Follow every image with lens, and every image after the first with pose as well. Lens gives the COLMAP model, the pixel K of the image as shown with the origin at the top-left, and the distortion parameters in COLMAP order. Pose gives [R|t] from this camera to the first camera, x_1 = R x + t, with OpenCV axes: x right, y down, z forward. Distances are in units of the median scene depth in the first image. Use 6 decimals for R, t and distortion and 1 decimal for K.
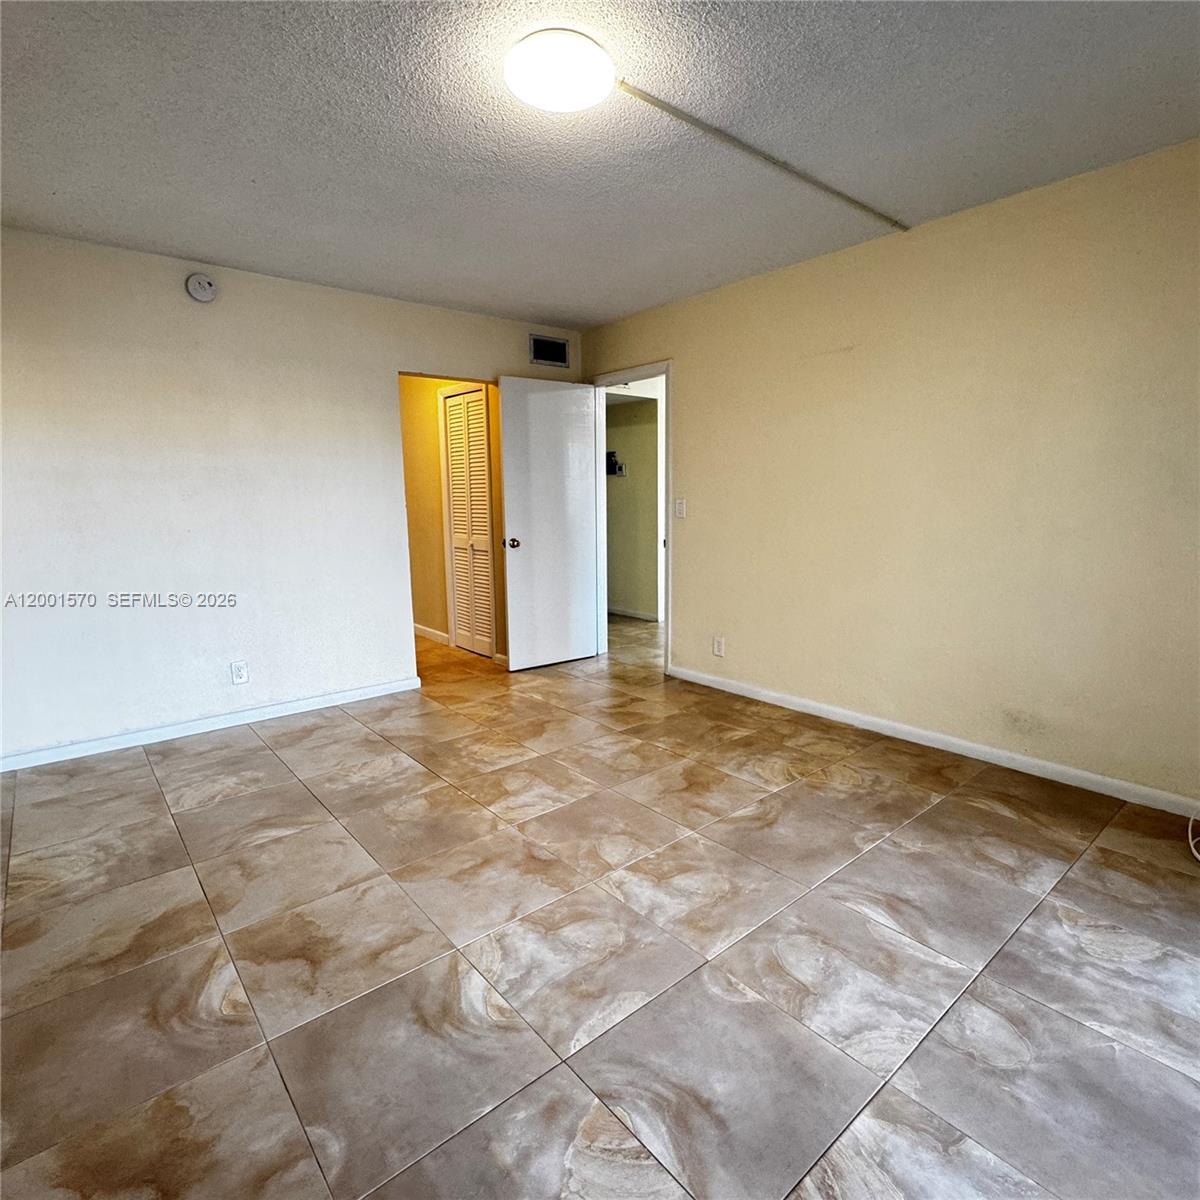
lens RADIAL K [[648.3, 0, 598.9], [0, 648.3, 600.1], [0, 0, 1]] dist [-0.003695, 0.001938]
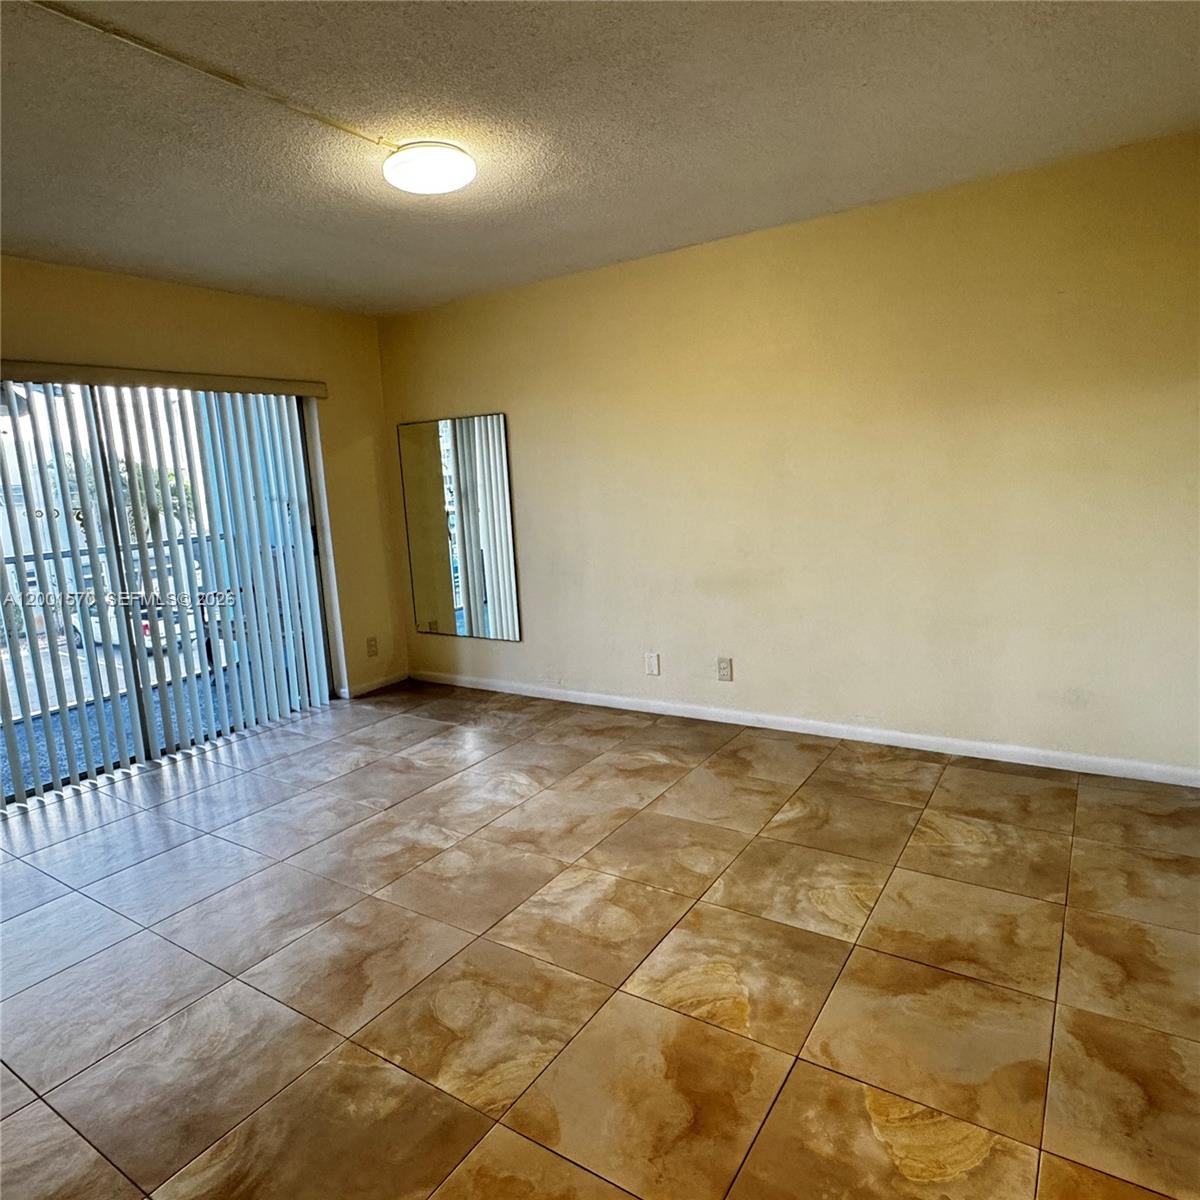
lens RADIAL K [[770.4, 0, 598.7], [0, 770.4, 598.1], [0, 0, 1]] dist [-0.007499, 0.000753]
pose [[-0.954219, 0.115062, -0.276092, 0.089202], [0.022999, 0.948541, 0.315817, -0.355772], [0.298223, 0.295009, -0.907763, 1.869831]]
